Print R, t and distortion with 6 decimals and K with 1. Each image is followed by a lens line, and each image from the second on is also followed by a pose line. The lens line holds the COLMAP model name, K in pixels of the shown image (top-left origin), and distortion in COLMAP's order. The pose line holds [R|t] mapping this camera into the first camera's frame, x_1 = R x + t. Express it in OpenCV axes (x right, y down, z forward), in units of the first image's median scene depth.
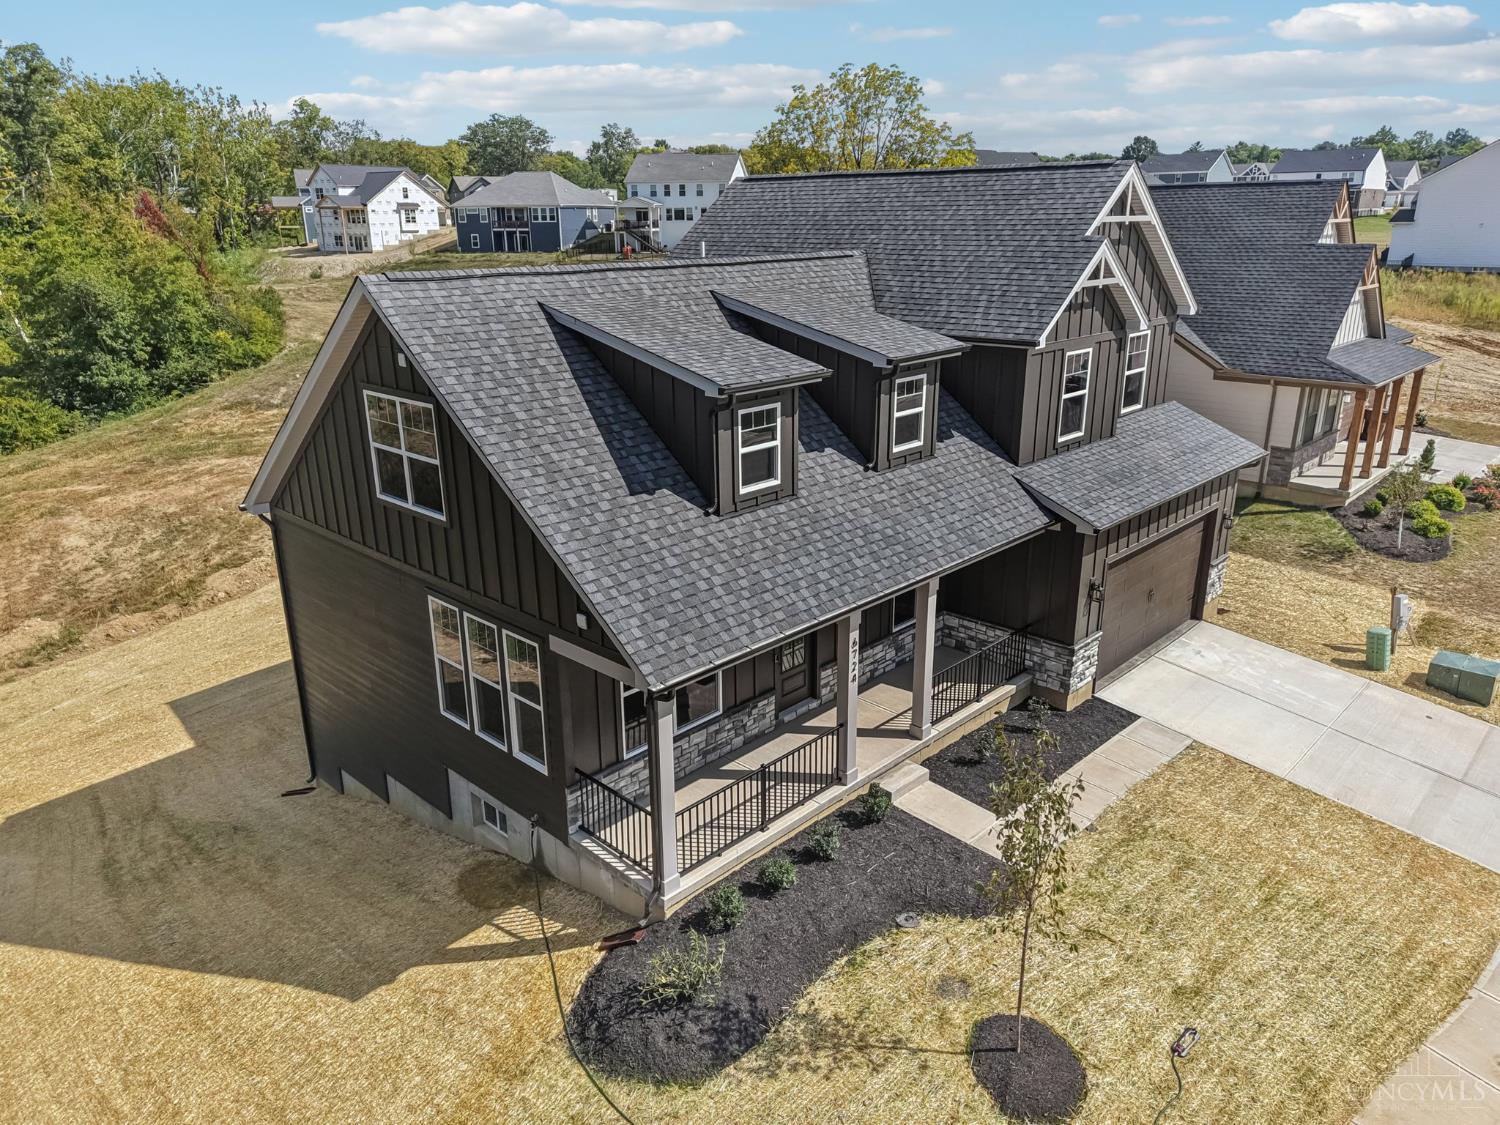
lens RADIAL K [[1024.8, 0, 750.1], [0, 1024.8, 584.0], [0, 0, 1]] dist [0.028038, -0.028932]
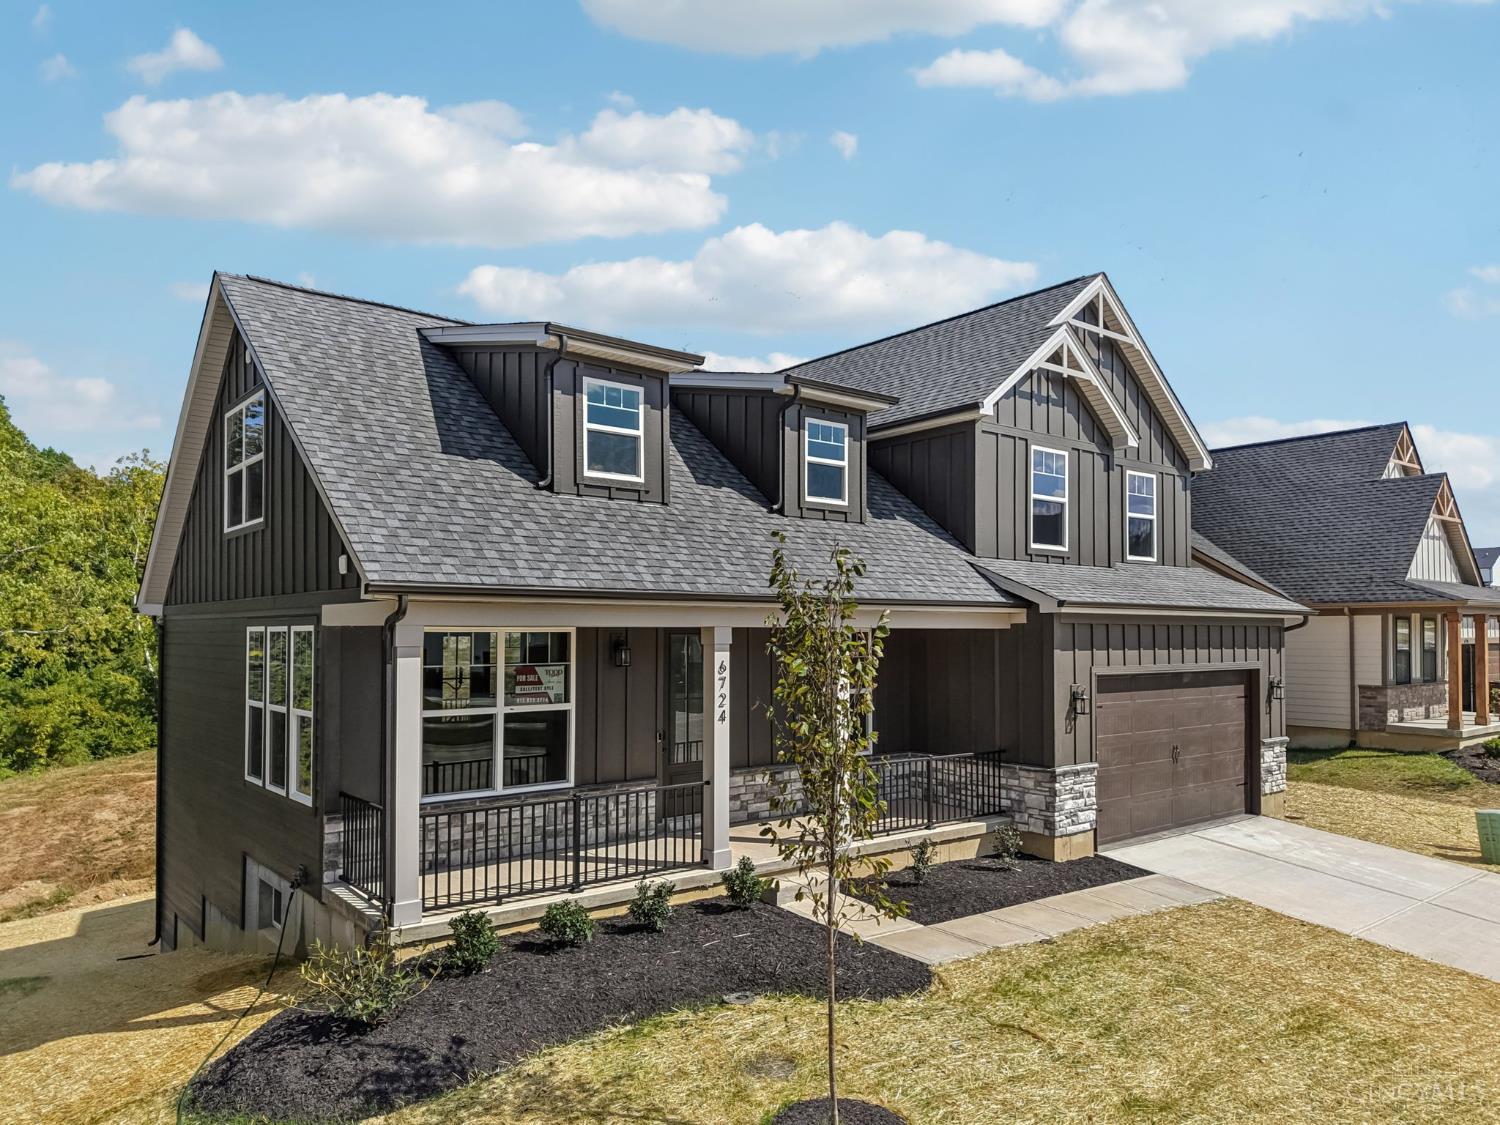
lens RADIAL K [[1035.9, 0, 750.6], [0, 1035.9, 629.2], [0, 0, 1]] dist [0.039703, -0.043576]
pose [[0.992872, 0.010632, -0.118711, 0.174504], [-0.050373, 0.940116, -0.337111, 0.238330], [0.108018, 0.340688, 0.933951, 0.189677]]
